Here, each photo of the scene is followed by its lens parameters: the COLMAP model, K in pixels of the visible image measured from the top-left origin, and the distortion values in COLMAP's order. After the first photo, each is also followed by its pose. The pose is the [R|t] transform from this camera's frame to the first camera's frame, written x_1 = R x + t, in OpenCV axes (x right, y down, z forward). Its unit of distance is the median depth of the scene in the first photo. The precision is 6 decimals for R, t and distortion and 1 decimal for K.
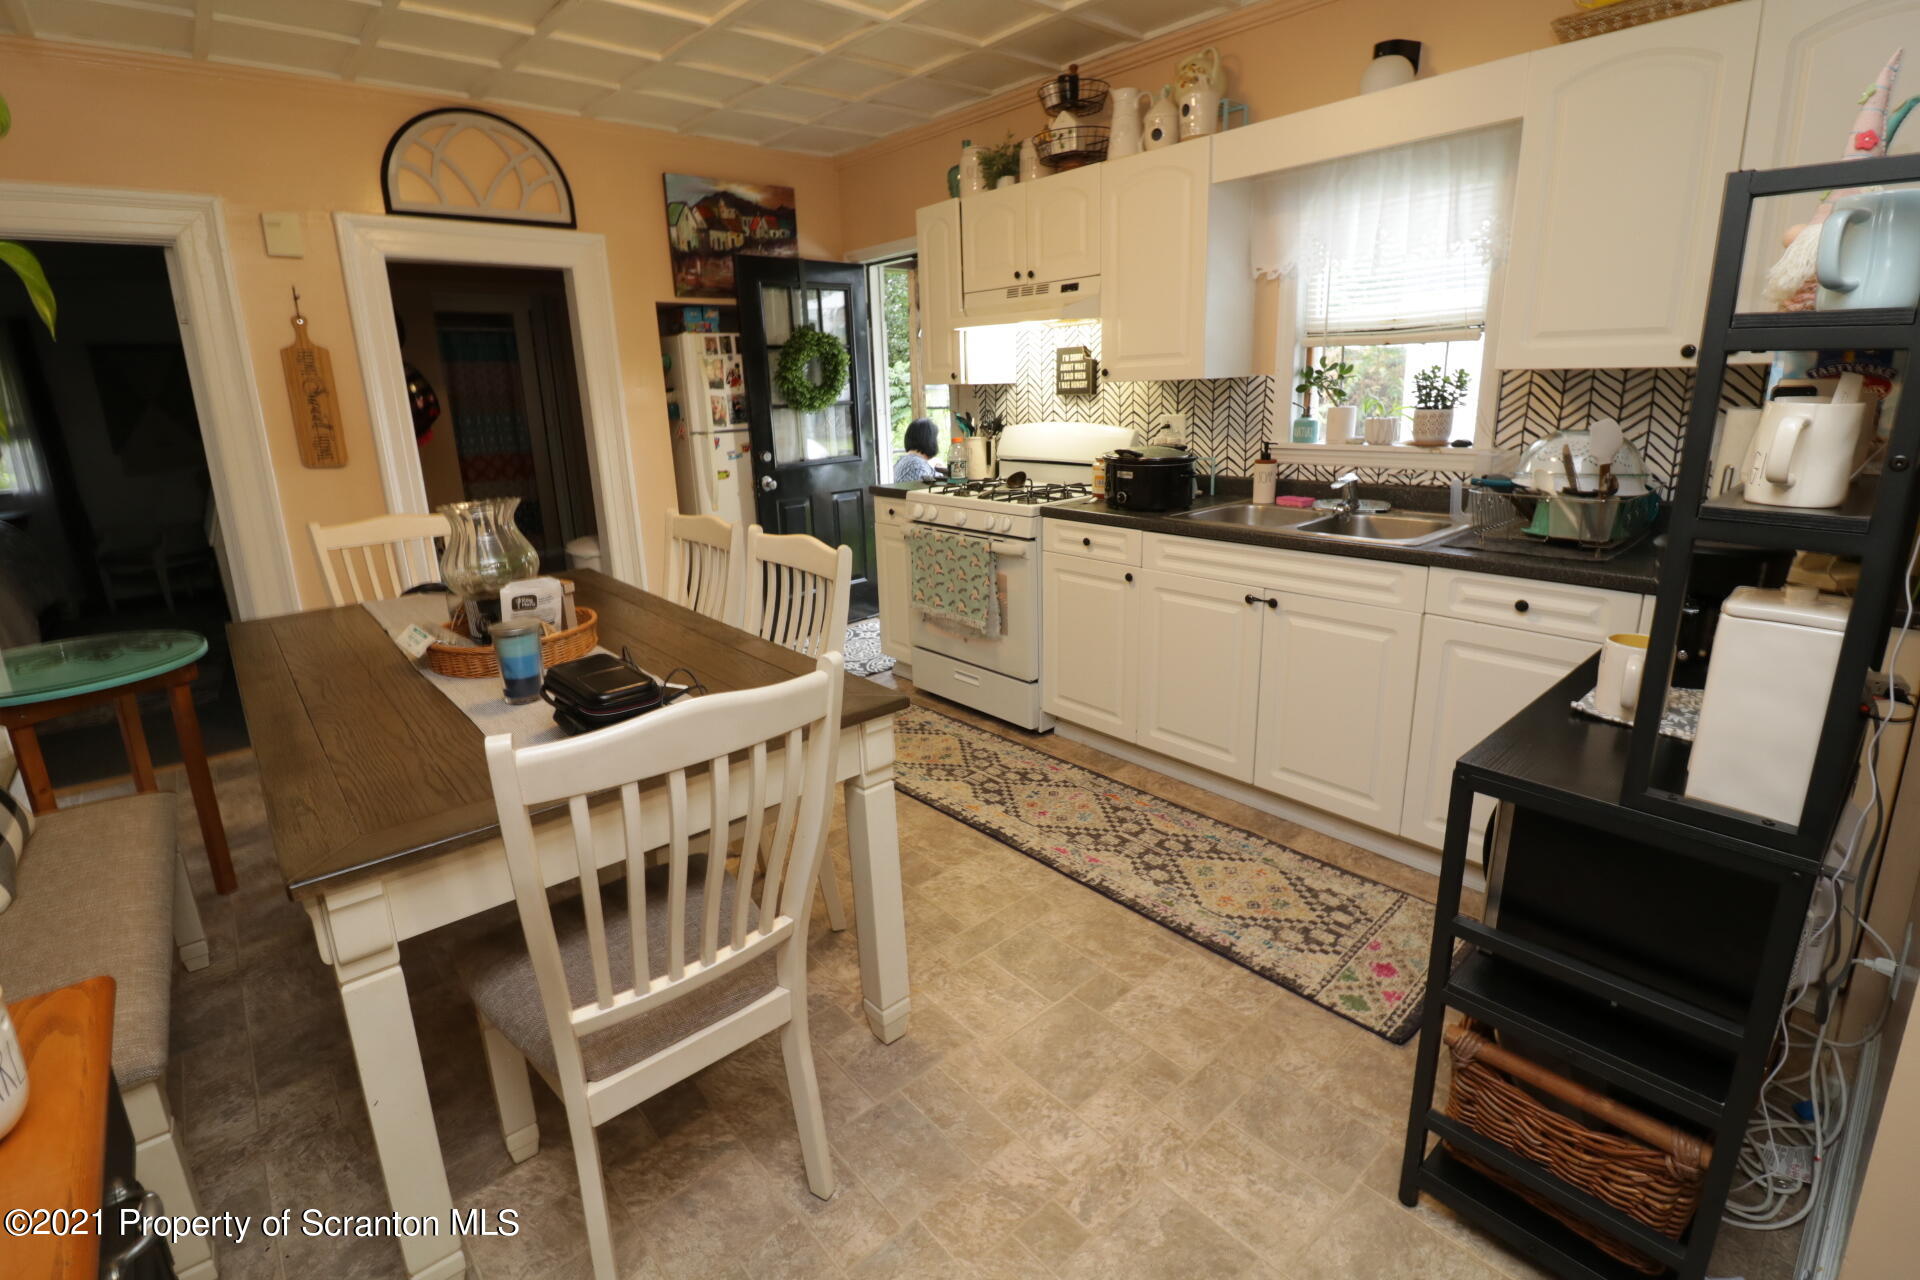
lens RADIAL K [[884.6, 0, 959.8], [0, 884.6, 605.8], [0, 0, 1]] dist [-0.003127, -0.011599]
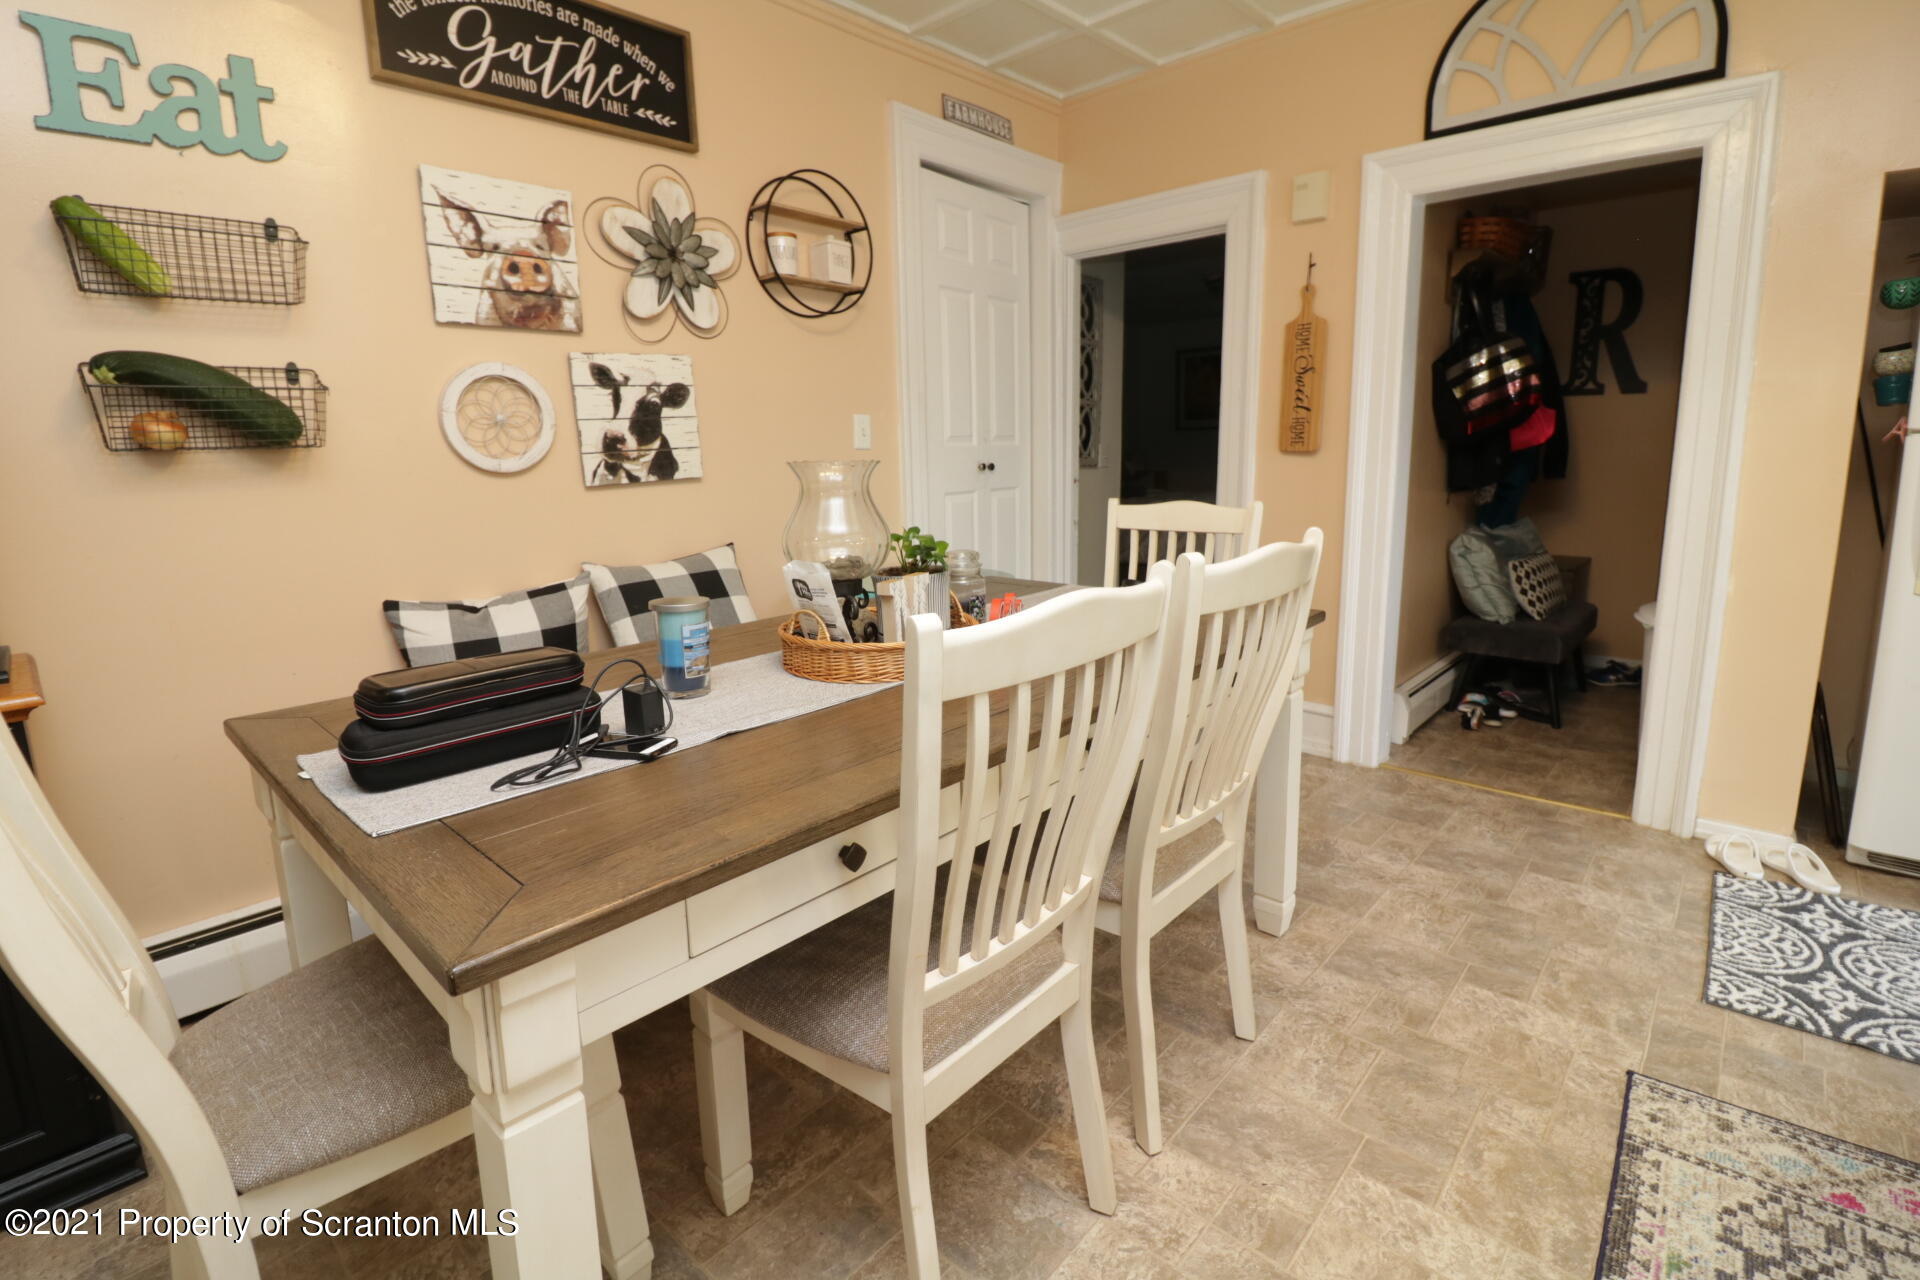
lens RADIAL K [[884.6, 0, 956.9], [0, 884.6, 607.1], [0, 0, 1]] dist [-0.003127, -0.011599]
pose [[0.111954, 0.202876, -0.972783, 0.168215], [-0.225461, 0.958594, 0.173970, -0.091740], [0.967798, 0.199848, 0.153059, 0.595832]]
